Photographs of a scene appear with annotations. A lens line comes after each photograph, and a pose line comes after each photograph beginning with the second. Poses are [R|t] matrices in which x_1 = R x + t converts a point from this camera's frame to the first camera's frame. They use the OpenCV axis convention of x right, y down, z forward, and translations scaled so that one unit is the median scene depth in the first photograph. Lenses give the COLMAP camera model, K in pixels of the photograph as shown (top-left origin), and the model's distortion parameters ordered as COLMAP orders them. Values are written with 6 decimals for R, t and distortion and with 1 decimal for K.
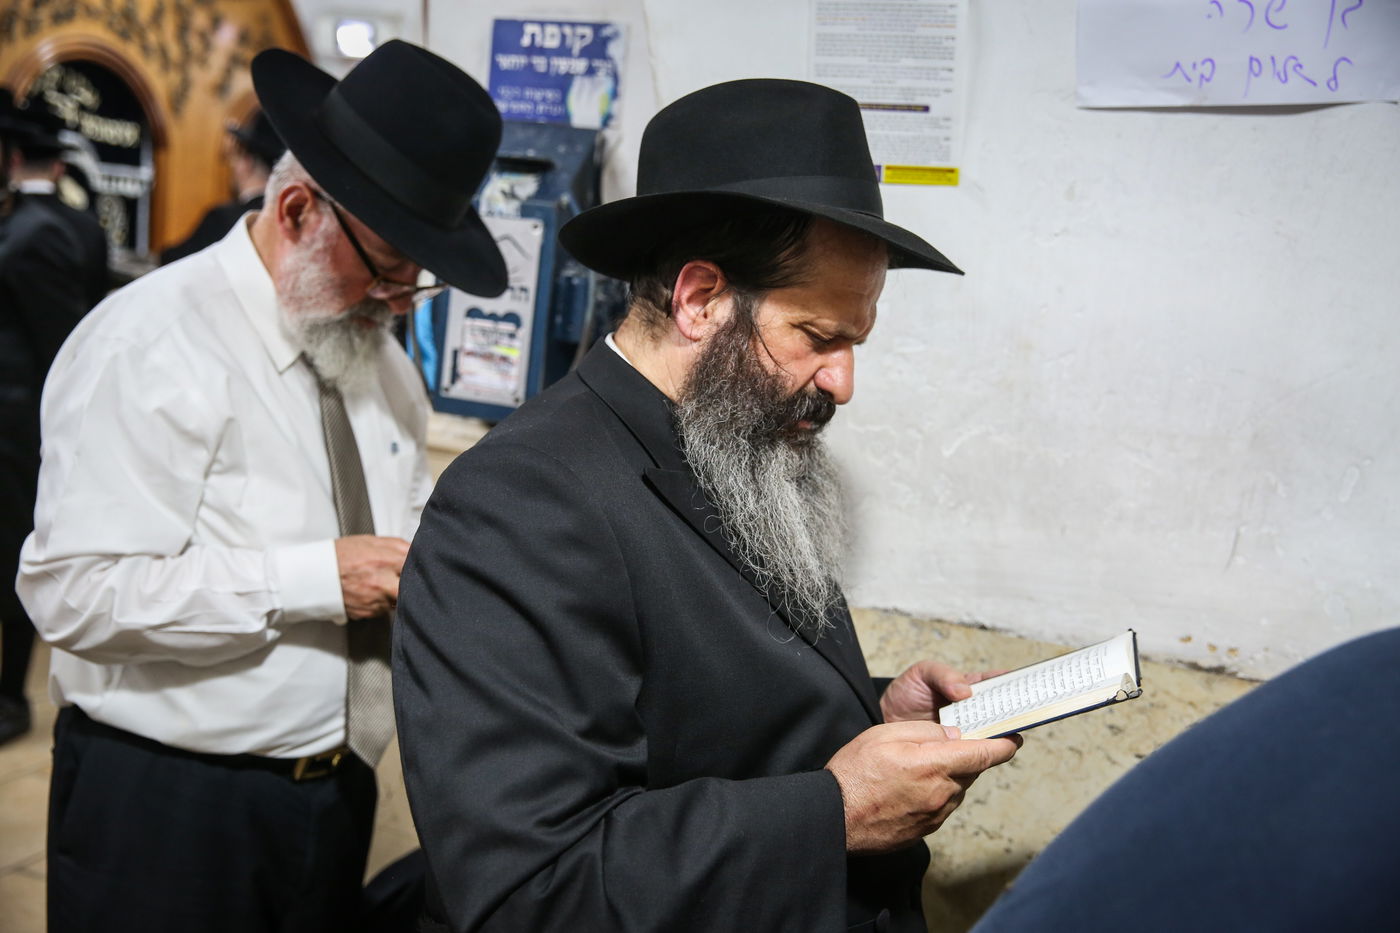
lens RADIAL K [[1468.9, 0, 700.0], [0, 1468.9, 466.5], [0, 0, 1]] dist [-0.119900, 0.145989]
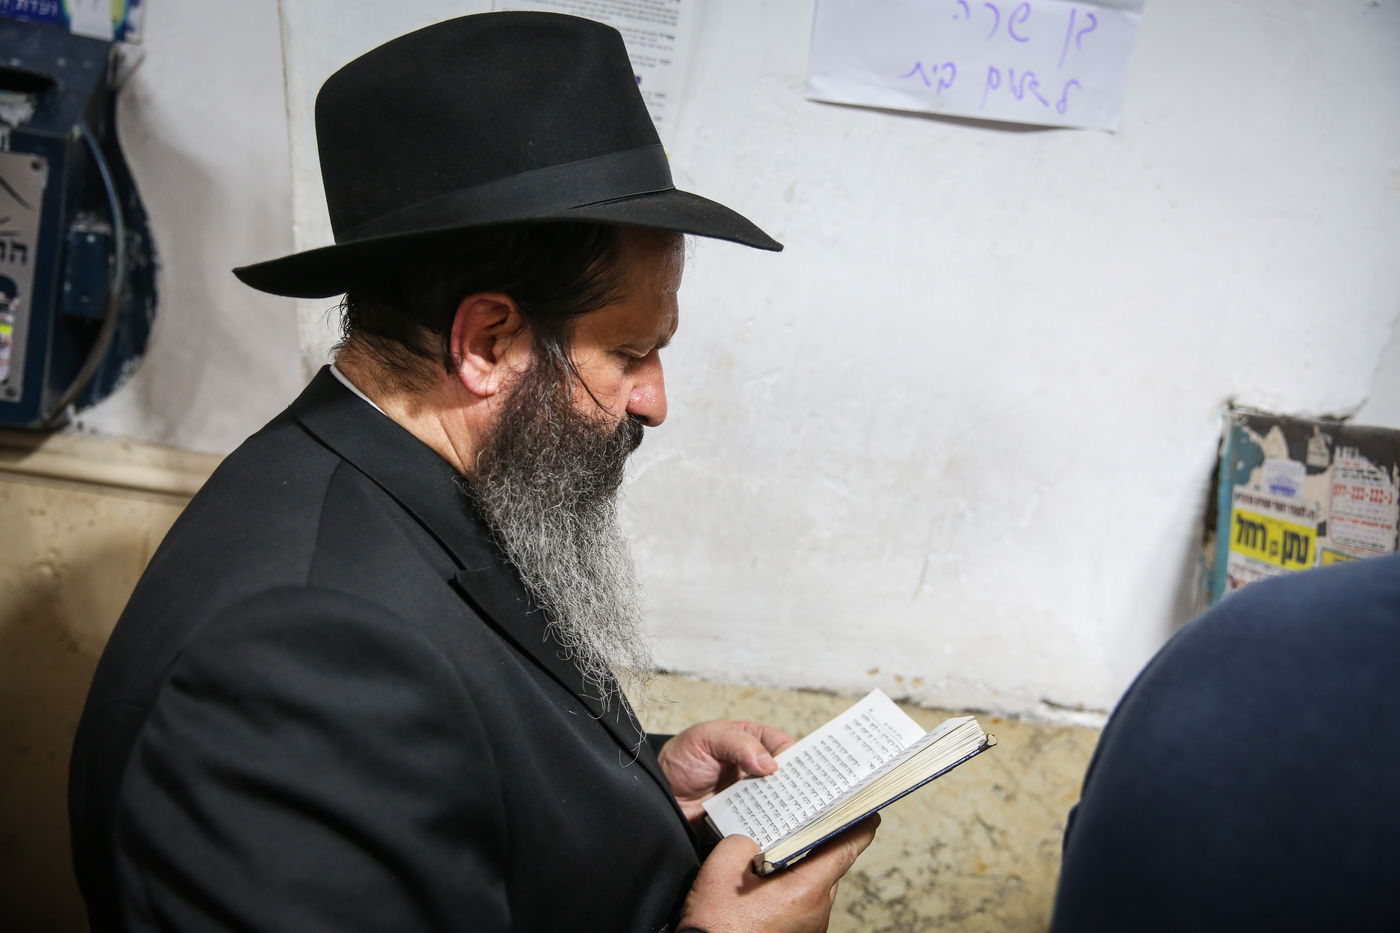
lens RADIAL K [[1339.2, 0, 700.0], [0, 1339.2, 466.5], [0, 0, 1]] dist [-0.092812, 0.158179]
pose [[0.875869, -0.021316, 0.482077, -0.190274], [-0.010419, 0.997956, 0.063056, -0.071721], [-0.482436, -0.060251, 0.873857, 0.297560]]
